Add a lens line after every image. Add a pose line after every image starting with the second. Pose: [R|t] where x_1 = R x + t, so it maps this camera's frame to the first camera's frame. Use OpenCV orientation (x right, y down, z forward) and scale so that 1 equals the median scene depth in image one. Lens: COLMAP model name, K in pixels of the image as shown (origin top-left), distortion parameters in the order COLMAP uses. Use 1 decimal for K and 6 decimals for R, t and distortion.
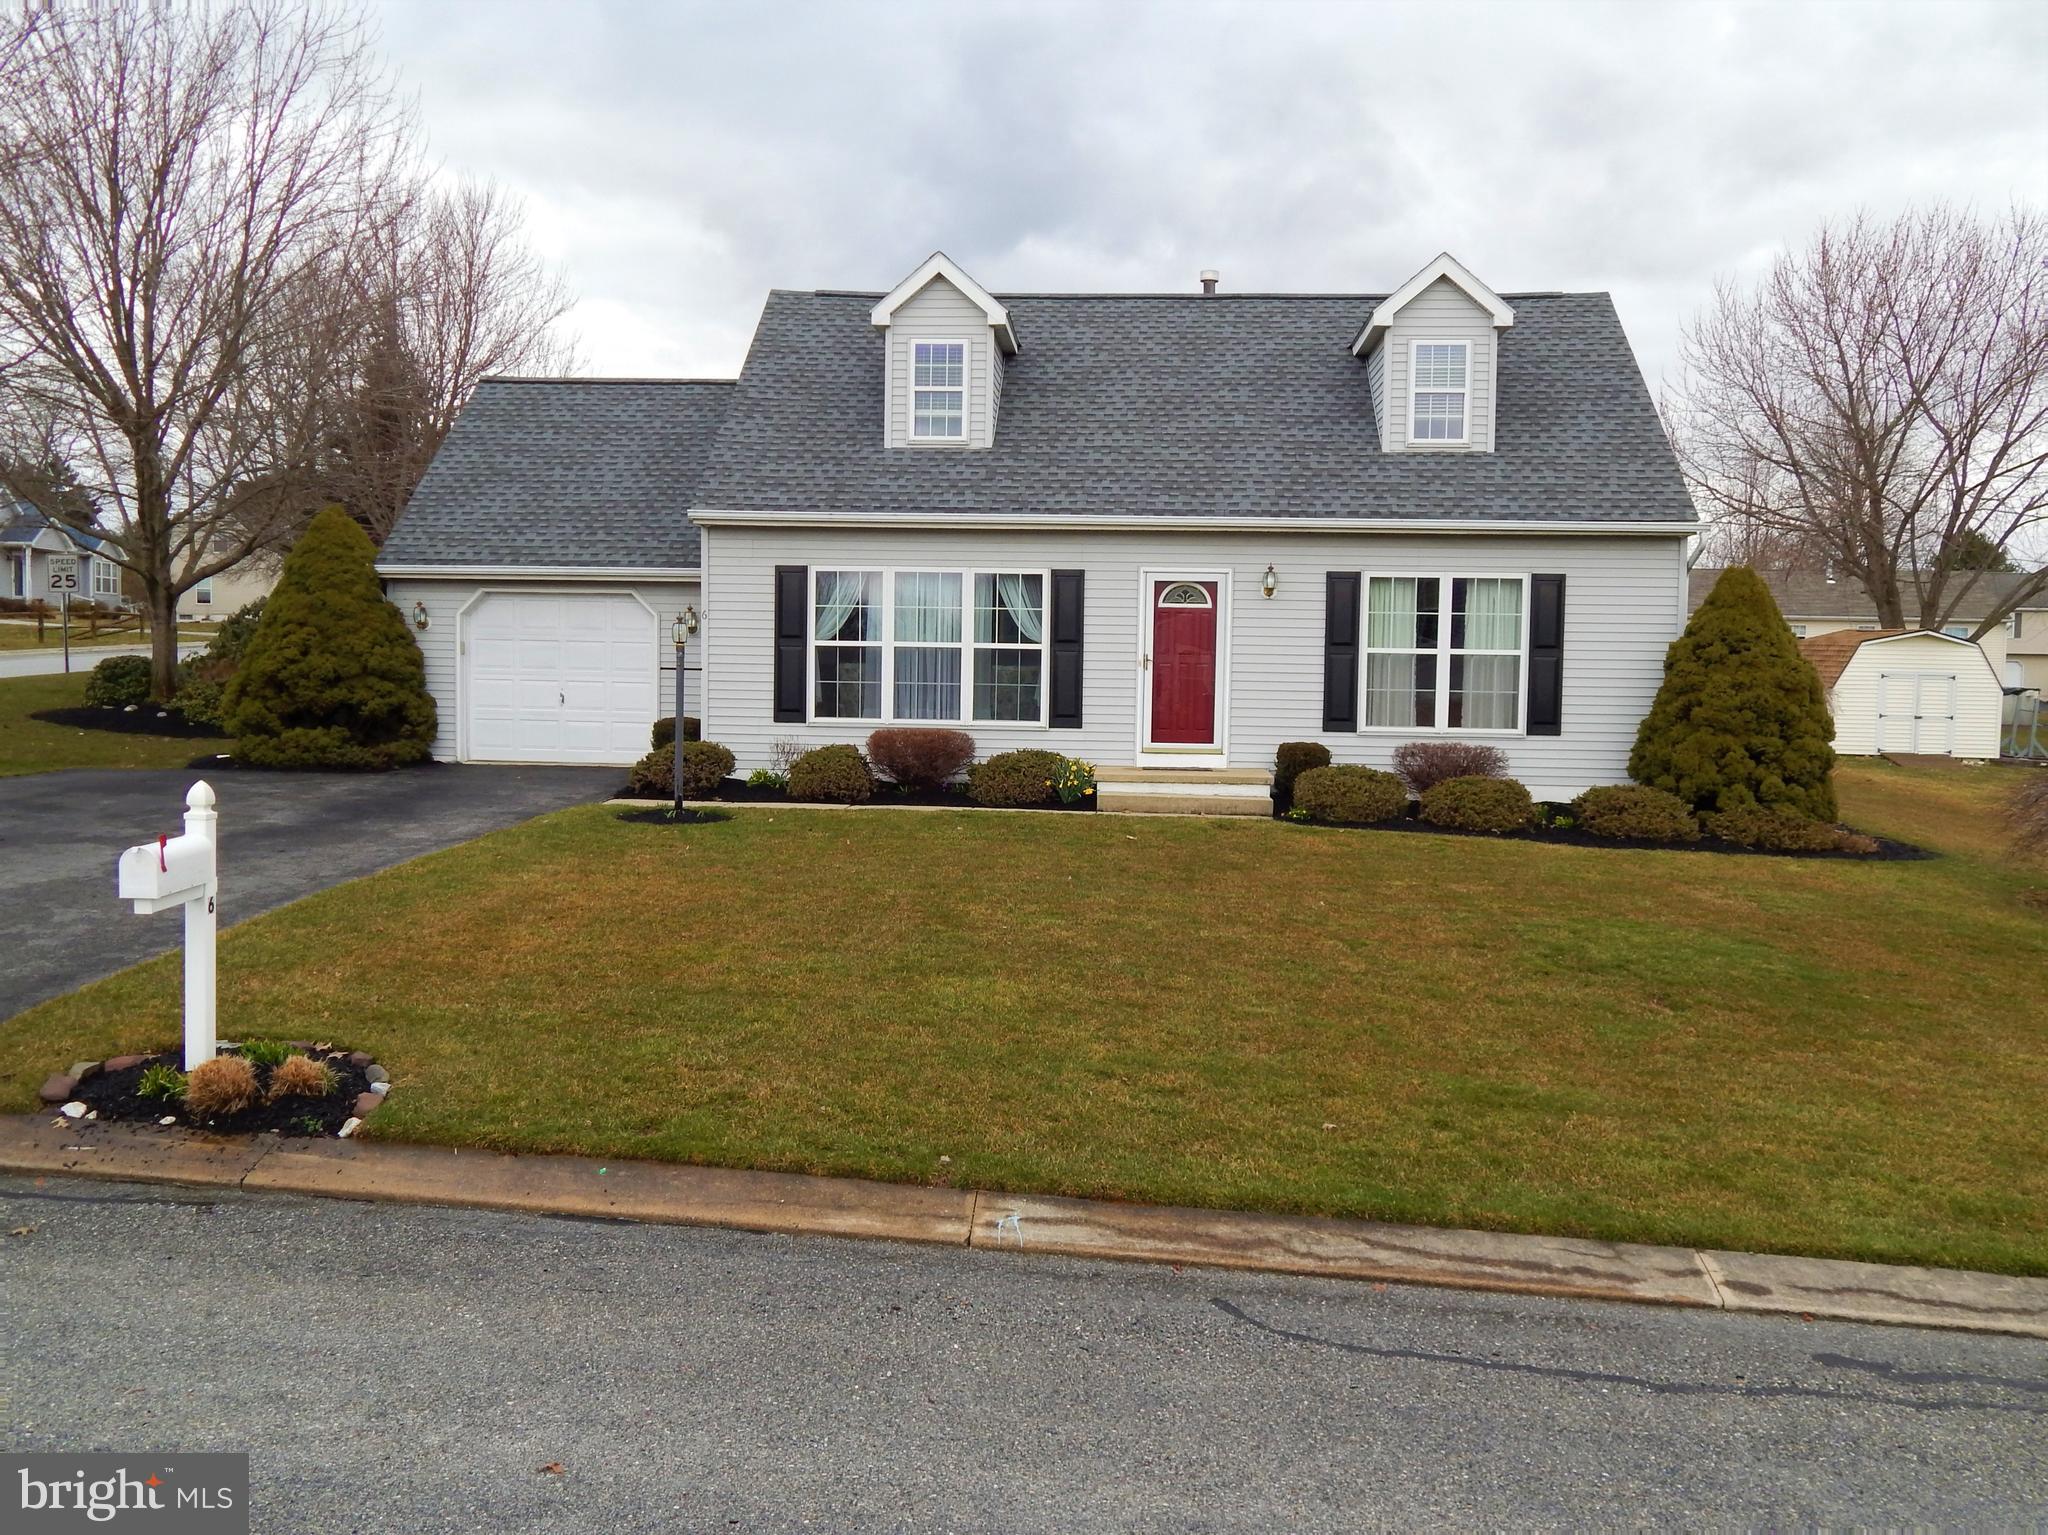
lens RADIAL K [[1279.1, 0, 1024.0], [0, 1279.1, 808.4], [0, 0, 1]] dist [-0.003393, -0.000719]
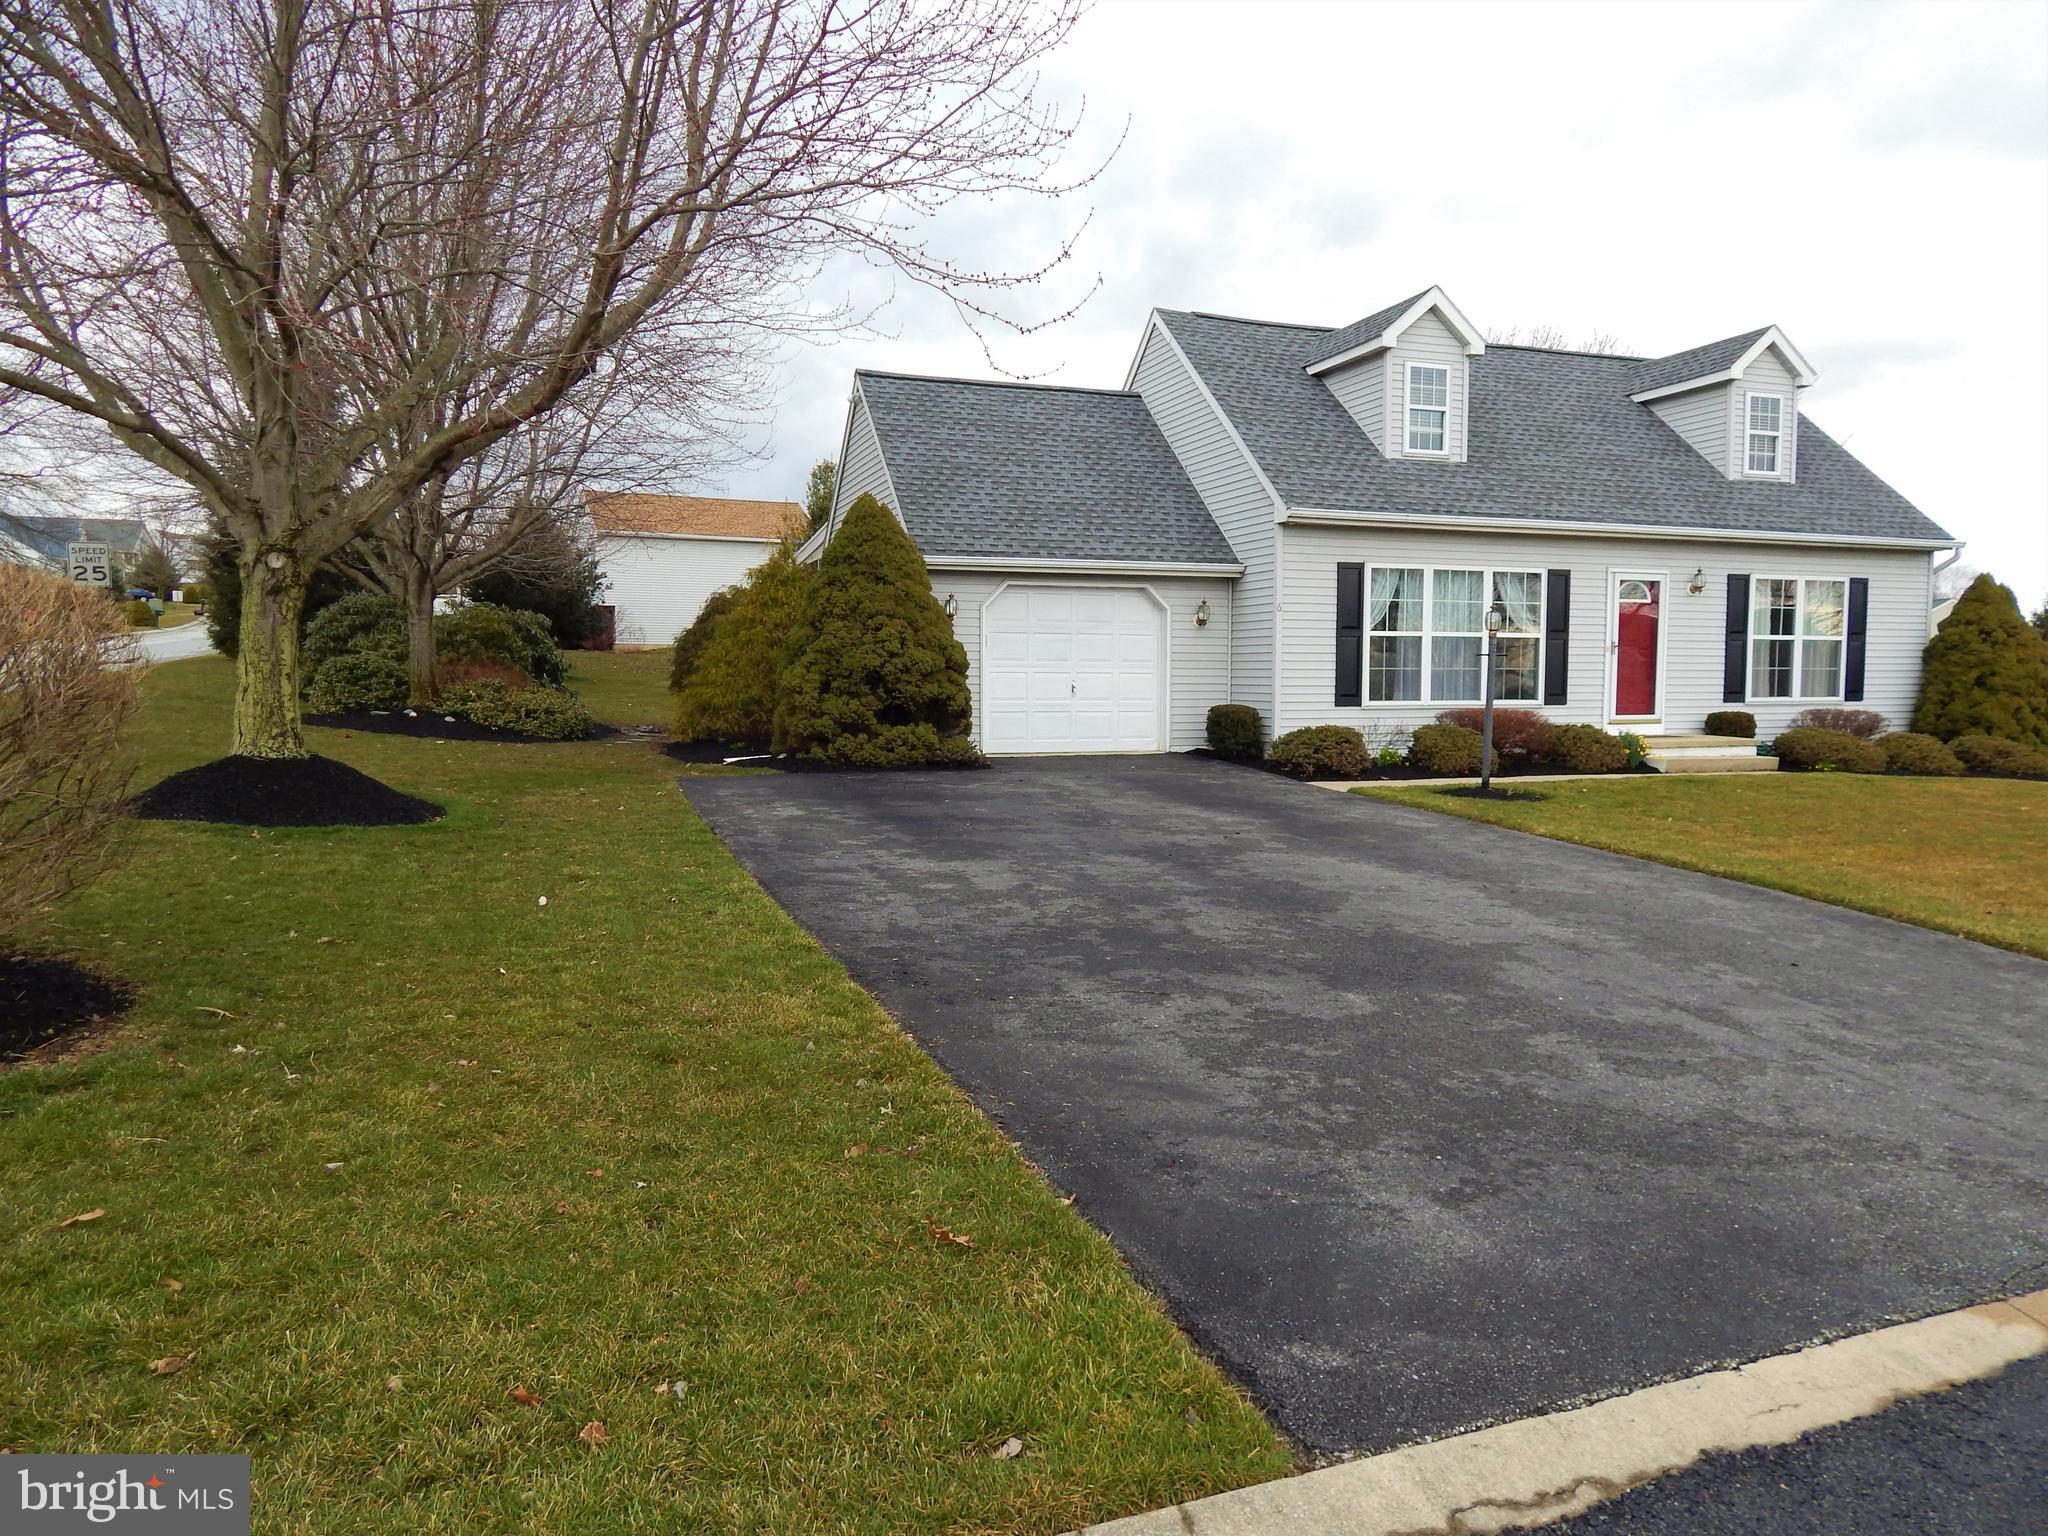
lens RADIAL K [[1348.1, 0, 1034.4], [0, 1348.1, 766.2], [0, 0, 1]] dist [0.000299, -0.001275]
pose [[0.925788, -0.042408, 0.375657, -0.864631], [0.050700, 0.998639, -0.012211, -0.016235], [-0.374628, 0.030350, 0.926678, 0.041711]]
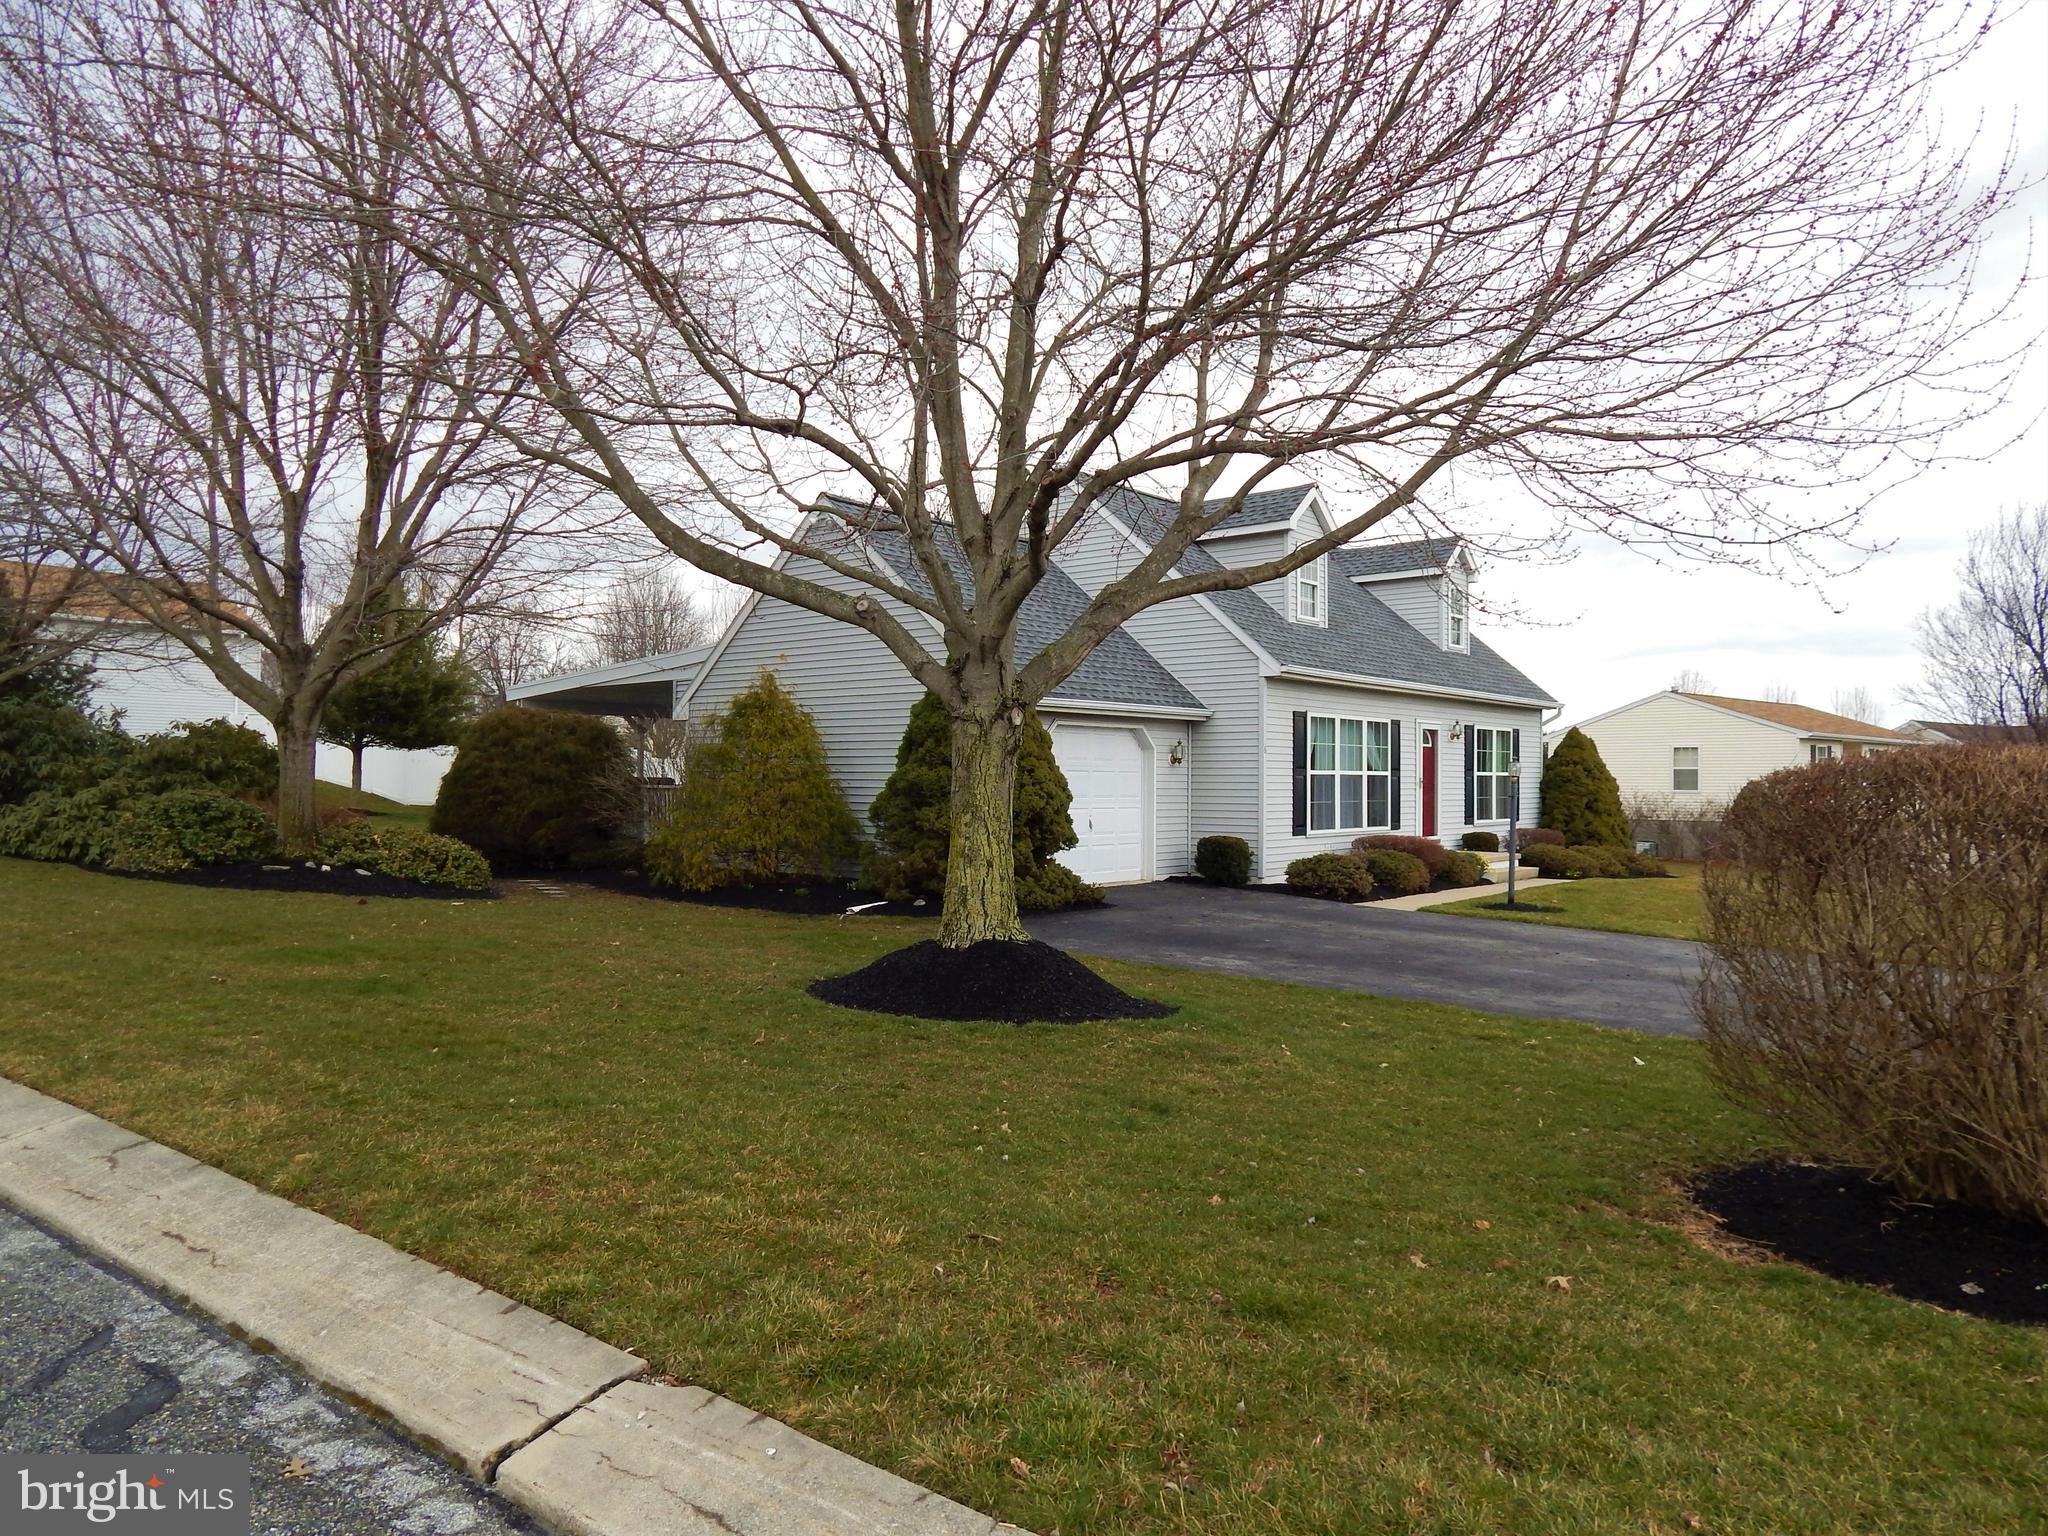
lens RADIAL K [[1348.1, 0, 1034.4], [0, 1348.1, 766.2], [0, 0, 1]] dist [0.000299, -0.001275]
pose [[0.598933, -0.007202, 0.800767, -1.394510], [0.082625, 0.995178, -0.052849, -0.087312], [-0.796525, 0.097816, 0.596640, 0.416907]]
